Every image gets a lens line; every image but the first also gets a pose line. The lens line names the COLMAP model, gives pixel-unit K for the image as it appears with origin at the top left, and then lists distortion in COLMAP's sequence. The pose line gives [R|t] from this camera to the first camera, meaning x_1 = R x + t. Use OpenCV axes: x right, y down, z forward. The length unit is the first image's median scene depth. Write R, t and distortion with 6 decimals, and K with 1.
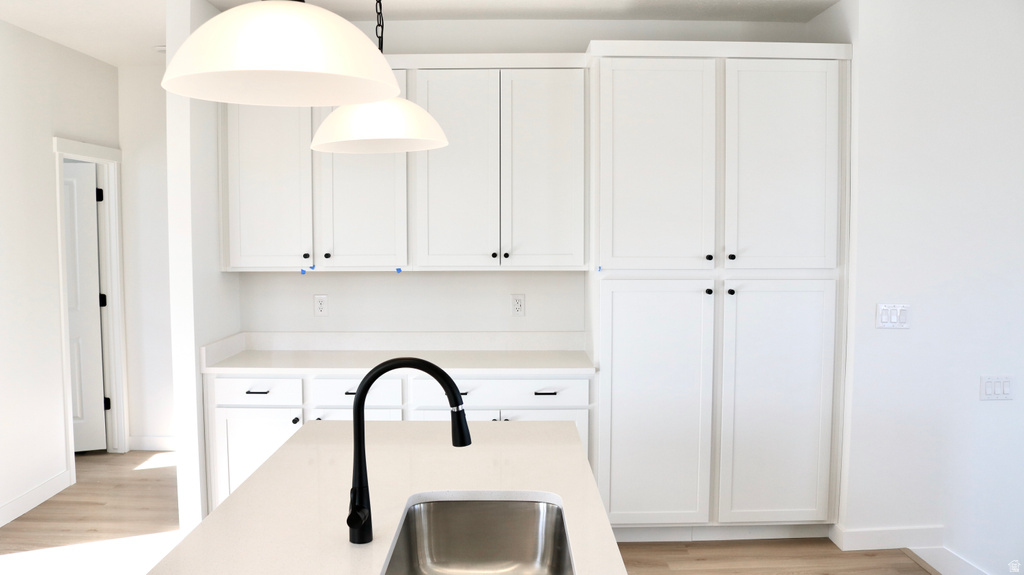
lens RADIAL K [[878.0, 0, 512.0], [0, 878.0, 287.5], [0, 0, 1]] dist [-0.248912, 0.324541]
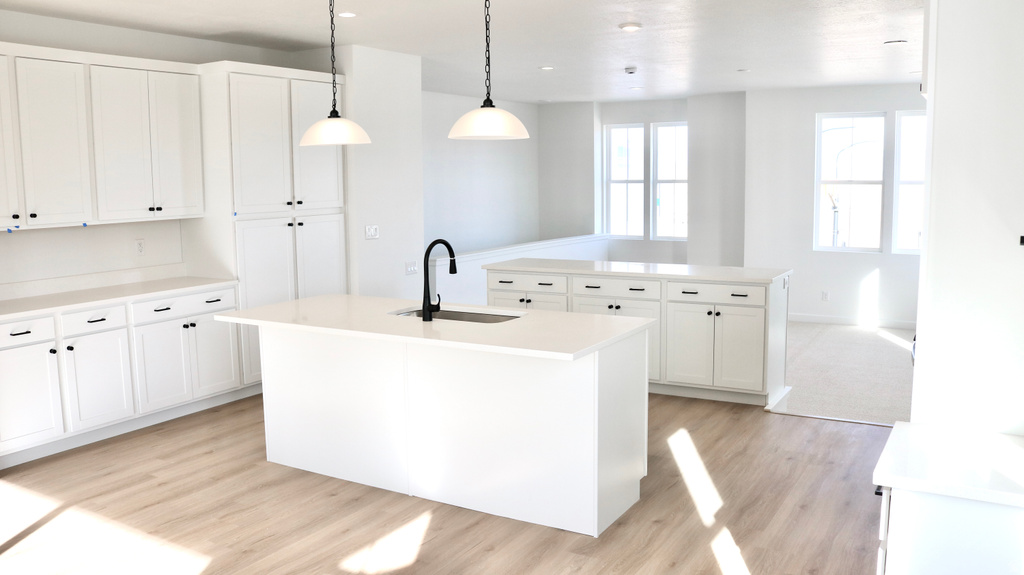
lens RADIAL K [[840.7, 0, 512.0], [0, 840.7, 287.5], [0, 0, 1]] dist [-0.112186, 0.011647]
pose [[0.509864, -0.117502, 0.852192, -0.708436], [0.073406, 0.992957, 0.092993, 0.005433], [-0.857117, 0.015142, 0.514898, -0.119275]]
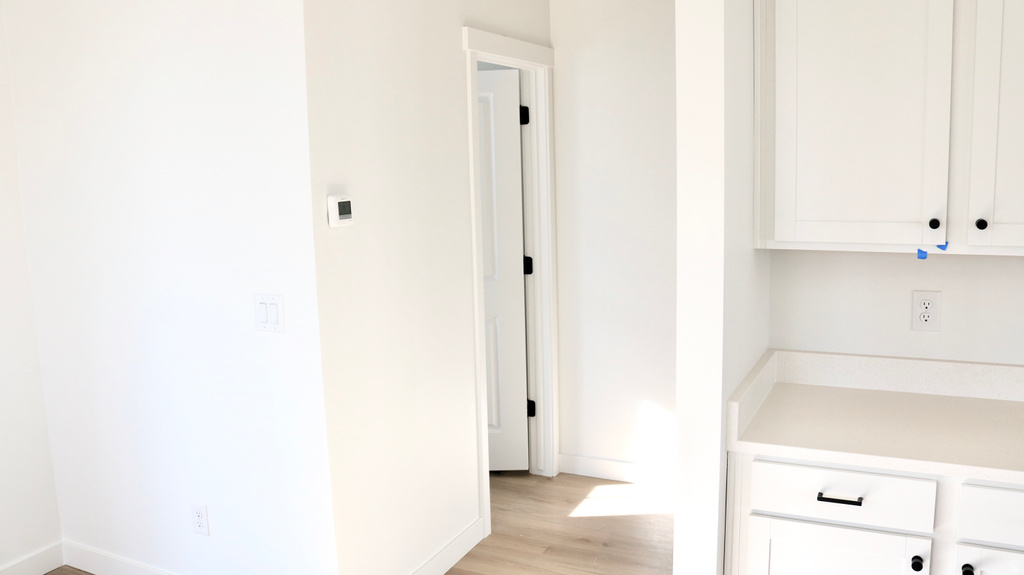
lens RADIAL K [[840.7, 0, 512.0], [0, 840.7, 287.5], [0, 0, 1]] dist [-0.112186, 0.011647]
pose [[0.902416, 0.045295, -0.428478, -0.214909], [-0.005582, 0.995604, 0.093492, -0.035940], [0.430829, -0.081977, 0.898702, 0.395312]]
